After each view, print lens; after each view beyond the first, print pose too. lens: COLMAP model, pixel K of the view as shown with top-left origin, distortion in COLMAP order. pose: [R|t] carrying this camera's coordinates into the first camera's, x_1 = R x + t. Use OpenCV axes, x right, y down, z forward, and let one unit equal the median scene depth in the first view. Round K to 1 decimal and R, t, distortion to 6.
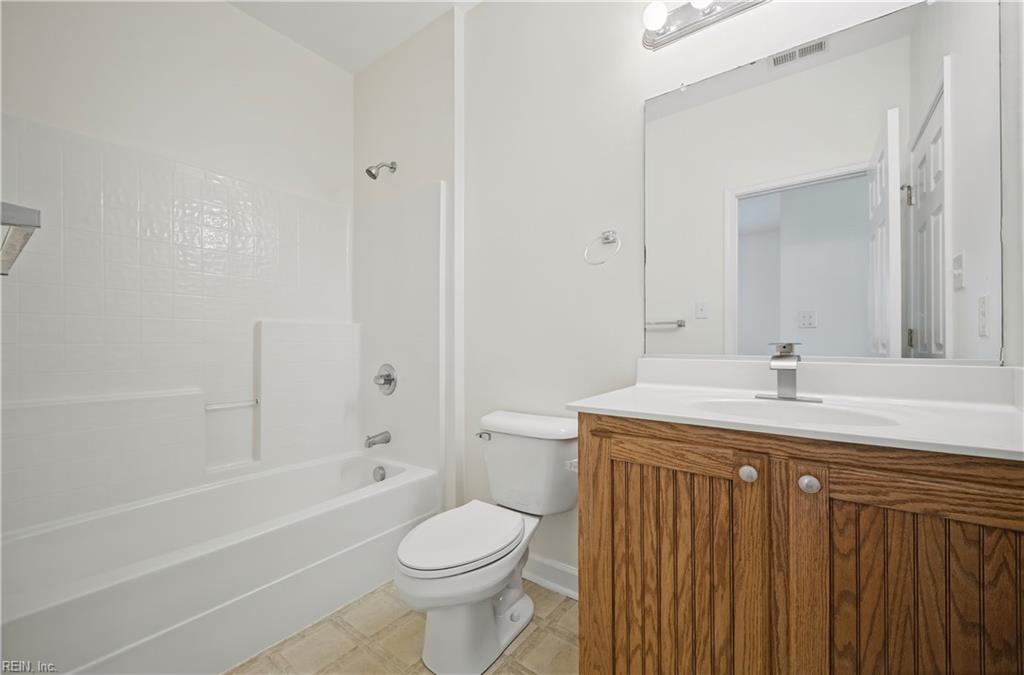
lens RADIAL K [[409.2, 0, 512.0], [0, 409.2, 337.5], [0, 0, 1]] dist [-0.000975, -0.000510]
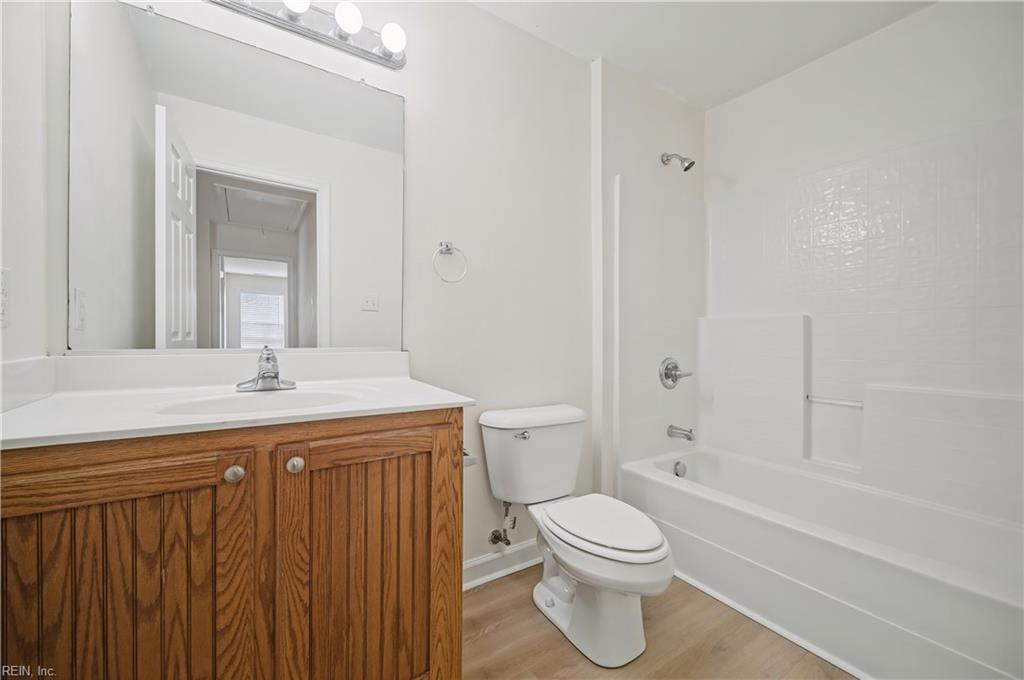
lens RADIAL K [[404.0, 0, 512.0], [0, 404.0, 340.0], [0, 0, 1]] dist [-0.000084, -0.000017]
pose [[0.343086, -0.002556, 0.939301, -0.102908], [-0.016901, 0.999818, 0.008894, 0.000977], [-0.939152, -0.018926, 0.342980, 0.076552]]
